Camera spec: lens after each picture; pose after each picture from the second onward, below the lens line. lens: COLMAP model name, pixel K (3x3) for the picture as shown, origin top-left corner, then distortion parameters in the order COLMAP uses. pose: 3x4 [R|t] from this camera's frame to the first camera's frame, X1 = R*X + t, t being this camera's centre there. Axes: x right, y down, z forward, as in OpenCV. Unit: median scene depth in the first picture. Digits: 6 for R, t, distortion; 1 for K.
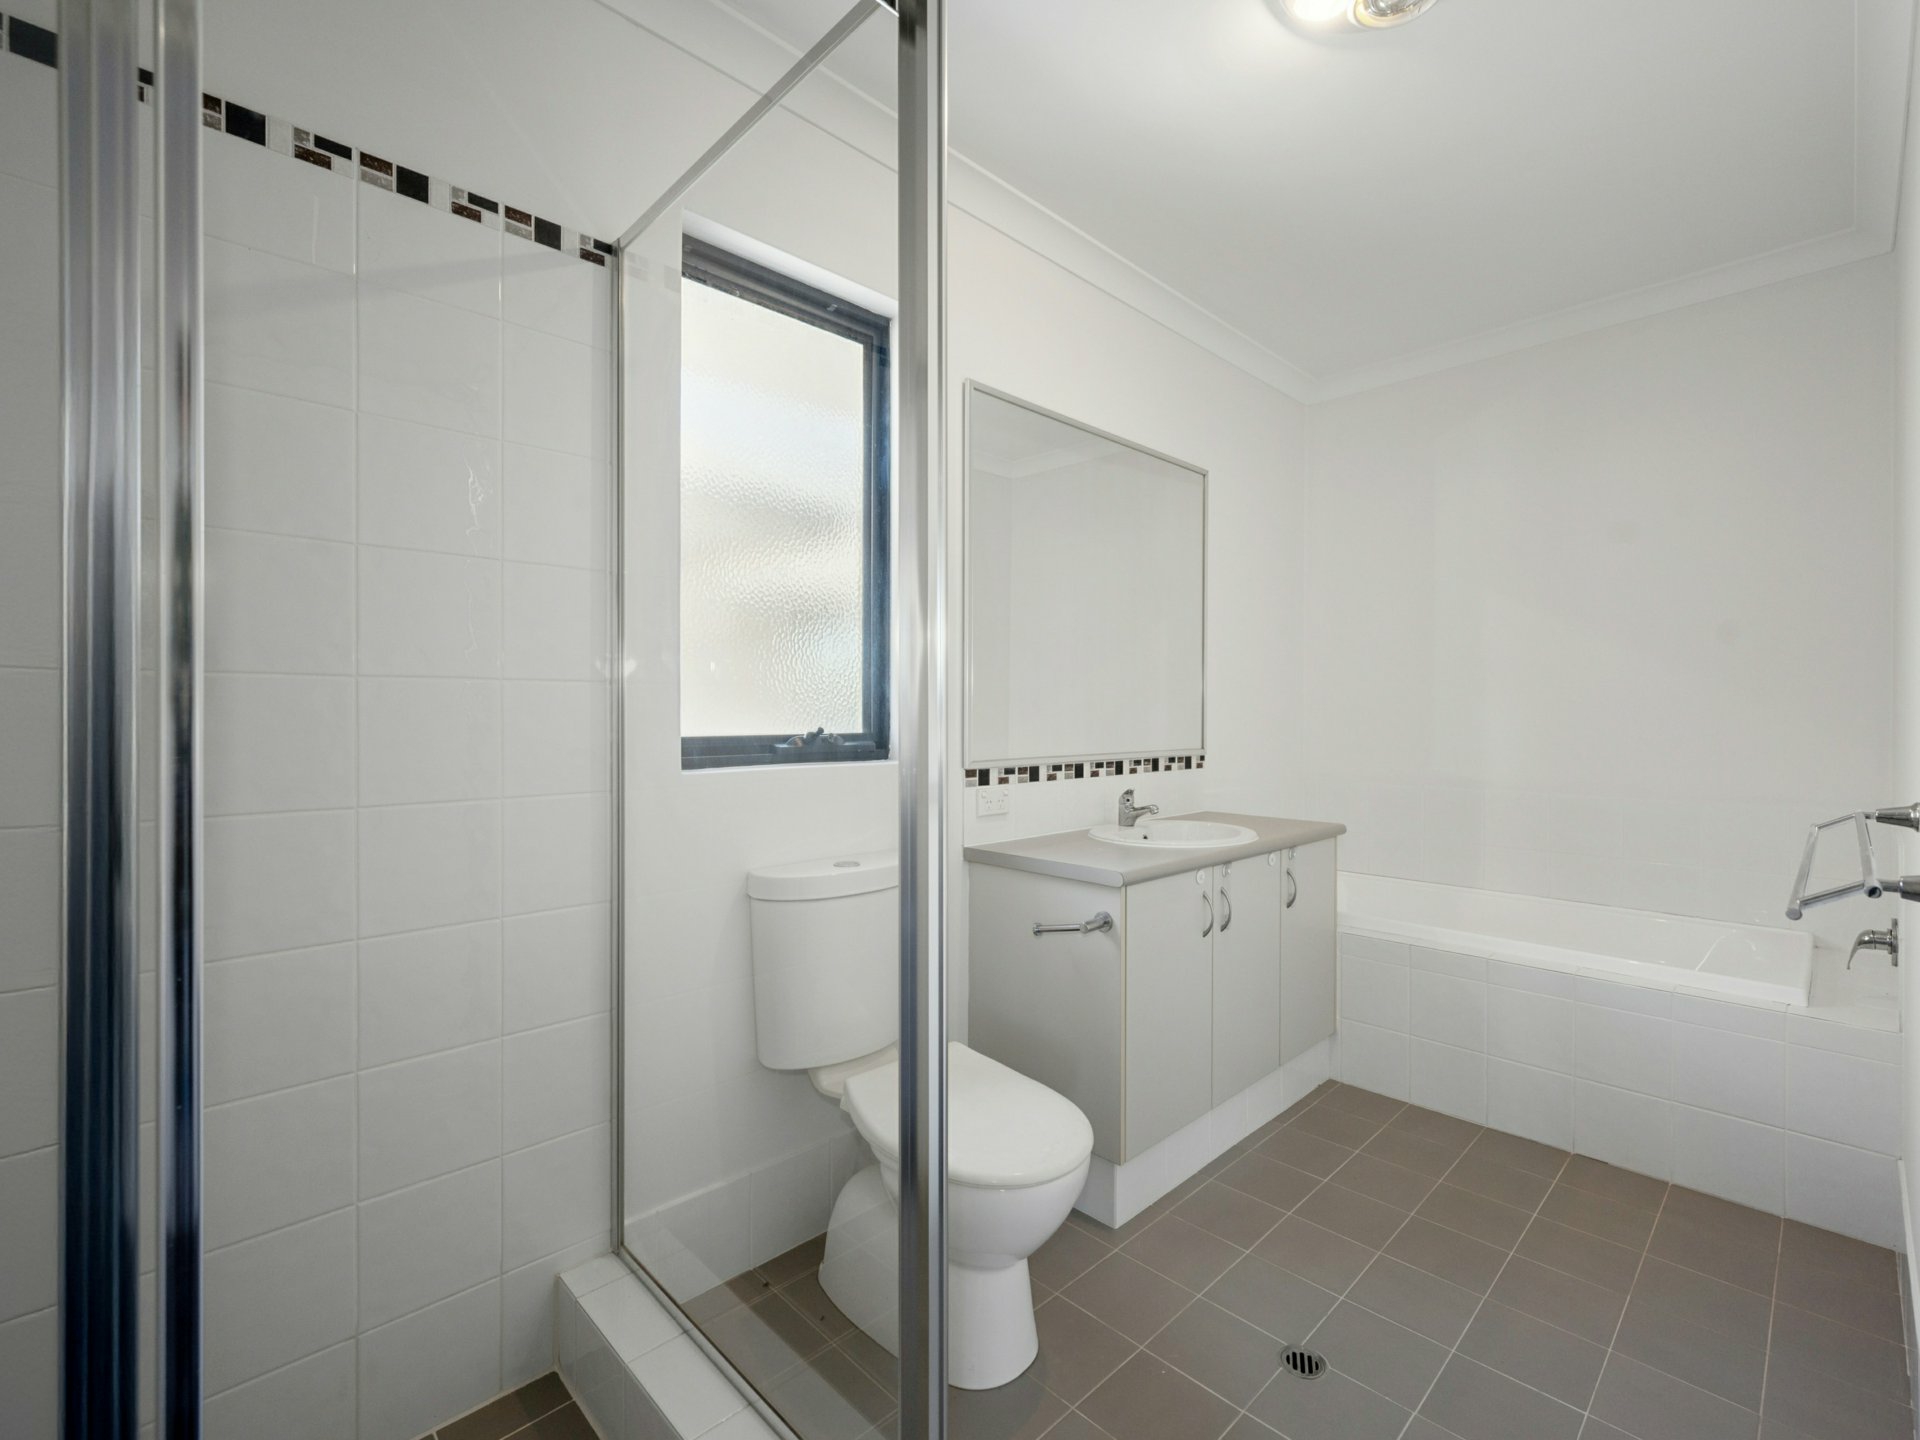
lens RADIAL K [[866.7, 0, 959.9], [0, 866.7, 717.0], [0, 0, 1]] dist [0.003286, -0.001088]
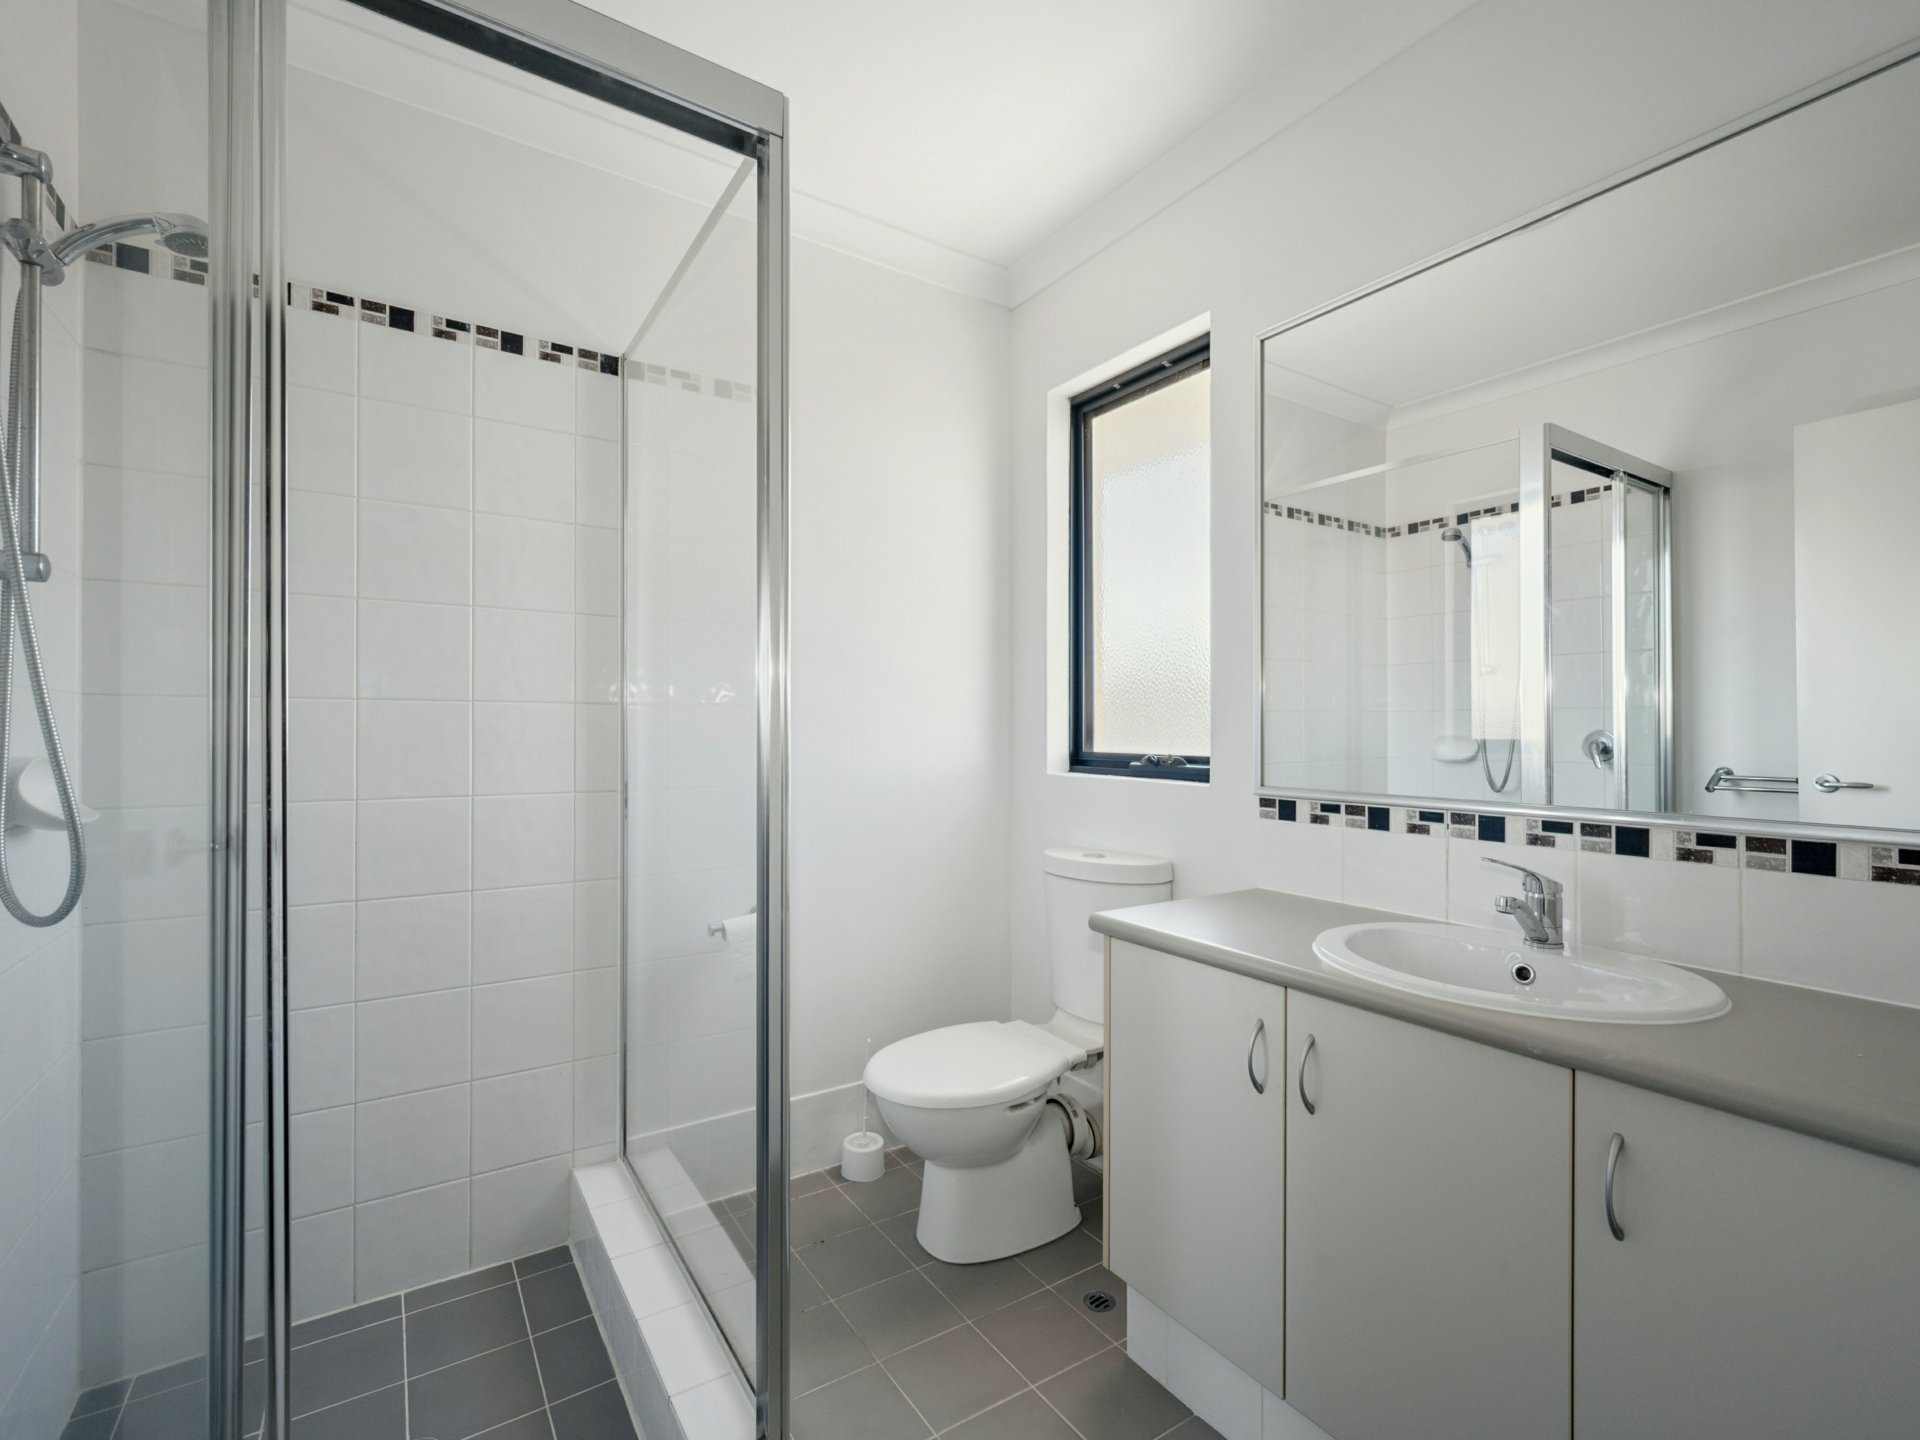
lens RADIAL K [[866.7, 0, 958.2], [0, 866.7, 725.5], [0, 0, 1]] dist [0.003286, -0.001088]
pose [[-0.189801, -0.010414, -0.981767, 0.867972], [-0.007382, 0.999931, -0.009179, 0.000451], [0.981795, 0.005505, -0.189865, 0.841988]]
